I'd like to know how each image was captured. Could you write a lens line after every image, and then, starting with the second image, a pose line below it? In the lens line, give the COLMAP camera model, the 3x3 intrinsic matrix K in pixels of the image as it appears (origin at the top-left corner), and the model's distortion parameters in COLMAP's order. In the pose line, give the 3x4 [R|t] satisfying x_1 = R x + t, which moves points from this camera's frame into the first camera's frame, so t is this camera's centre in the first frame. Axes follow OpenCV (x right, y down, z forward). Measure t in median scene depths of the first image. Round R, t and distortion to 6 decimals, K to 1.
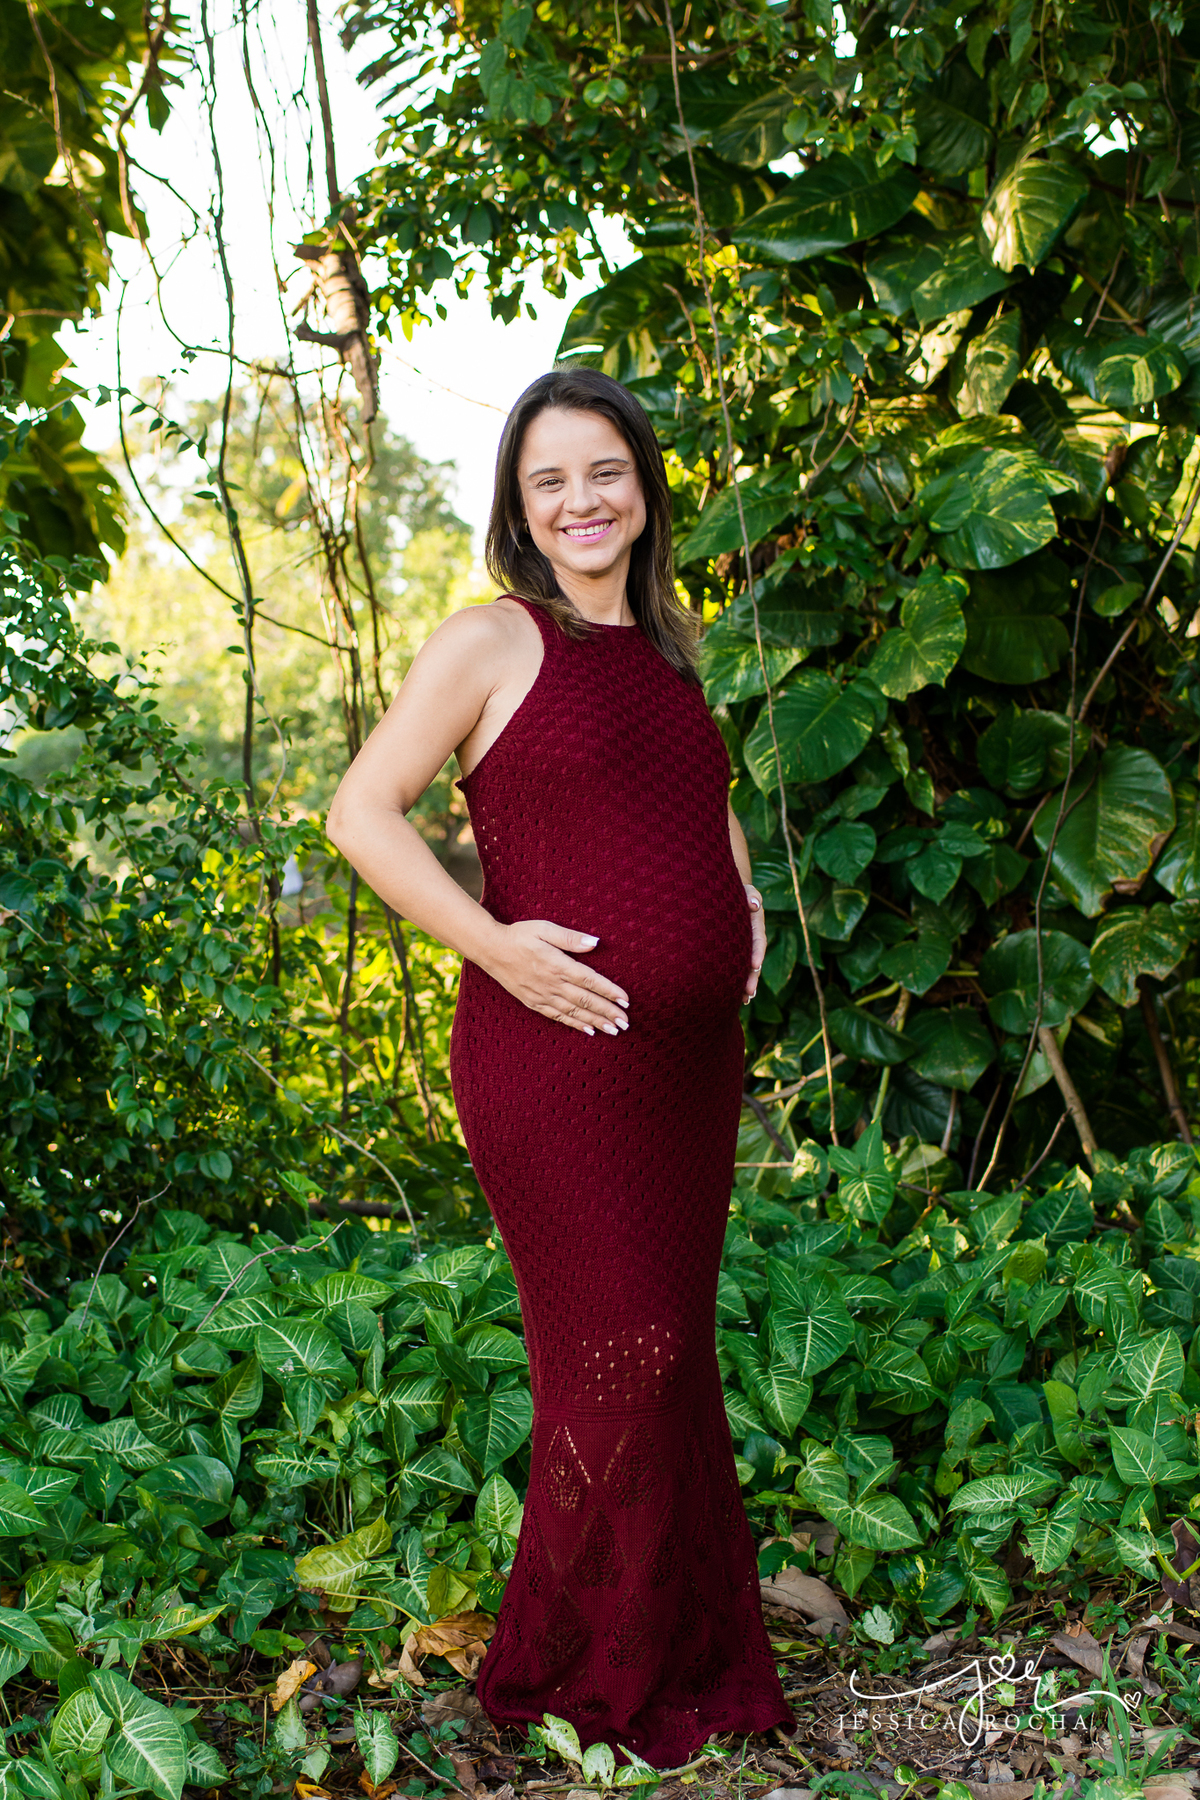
lens RADIAL K [[2771.6, 0, 600.0], [0, 2771.6, 900.0], [0, 0, 1]] dist [-0.133076, 0.236551]
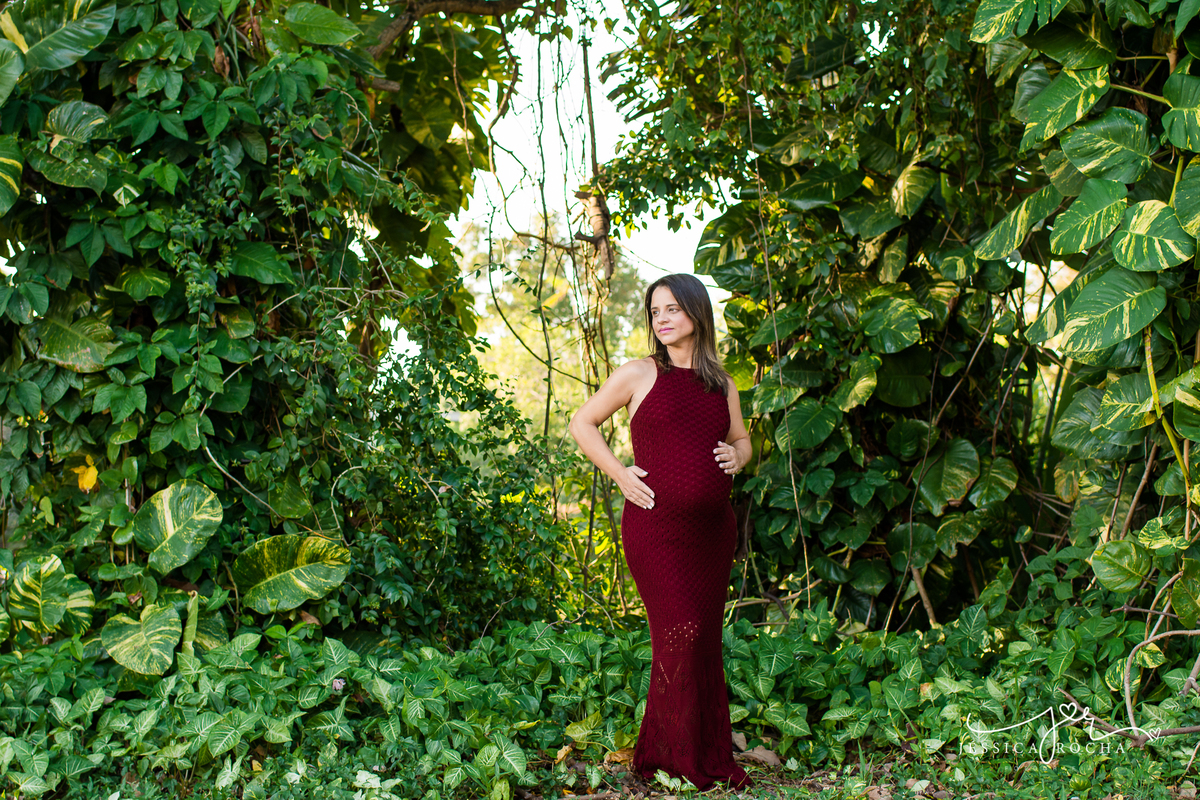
lens RADIAL K [[1759.6, 0, 600.0], [0, 1759.6, 400.0], [0, 0, 1]] dist [-0.102842, 0.086270]
pose [[0.995998, 0.026592, -0.085326, 0.031315], [-0.034285, 0.995351, -0.090005, 0.047387], [0.082536, 0.092570, 0.992279, -0.374282]]
